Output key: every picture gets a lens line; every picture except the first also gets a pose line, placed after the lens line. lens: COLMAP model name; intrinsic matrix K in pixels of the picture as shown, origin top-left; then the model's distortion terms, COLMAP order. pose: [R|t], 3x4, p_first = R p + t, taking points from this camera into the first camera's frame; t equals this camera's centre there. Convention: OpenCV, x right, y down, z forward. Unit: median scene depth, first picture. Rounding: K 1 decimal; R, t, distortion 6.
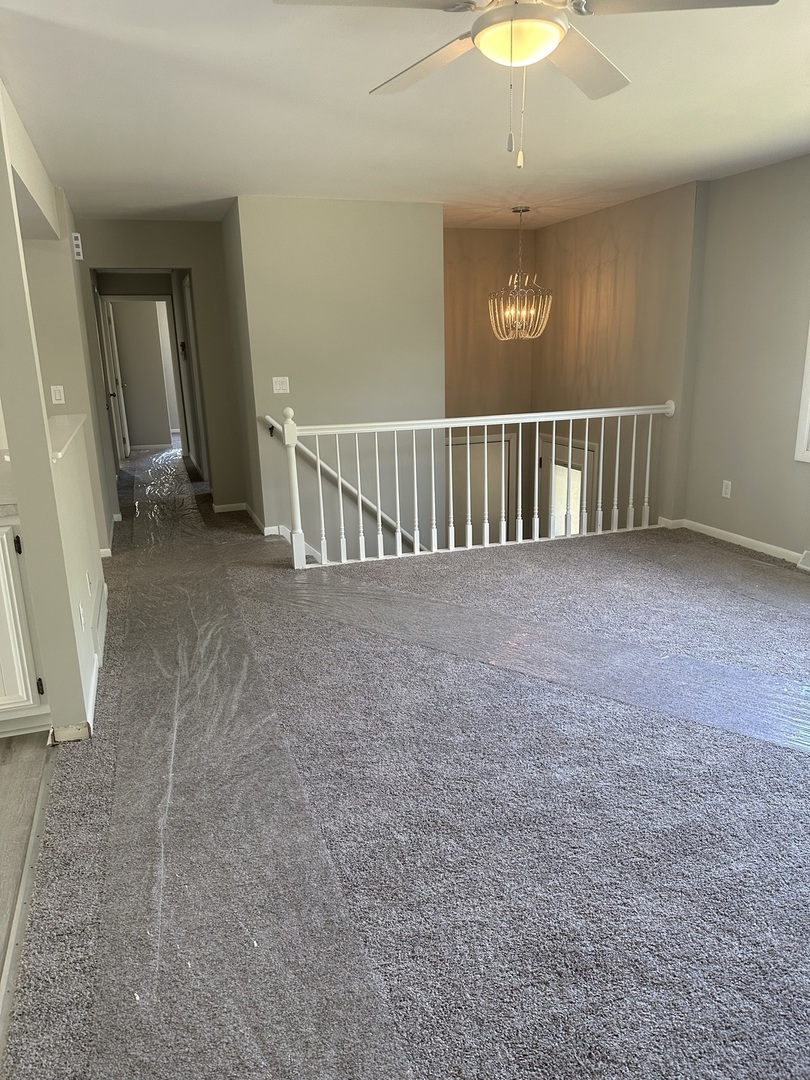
lens RADIAL K [[755.6, 0, 411.4], [0, 755.6, 547.6], [0, 0, 1]] dist [0.131707, -0.299074]
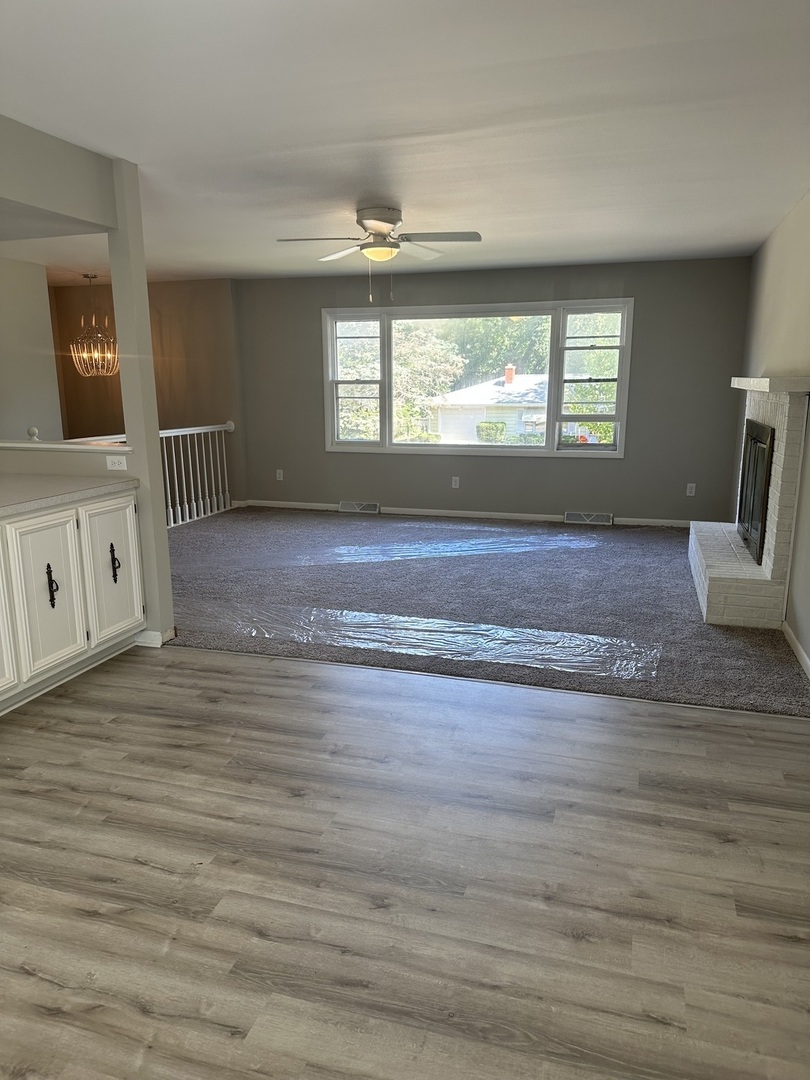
lens RADIAL K [[755.6, 0, 411.4], [0, 755.6, 547.6], [0, 0, 1]] dist [0.131707, -0.299074]
pose [[0.586405, -0.150669, 0.795882, -0.669905], [0.195789, 0.979779, 0.041226, 0.056498], [-0.786000, 0.131649, 0.604047, -0.136527]]
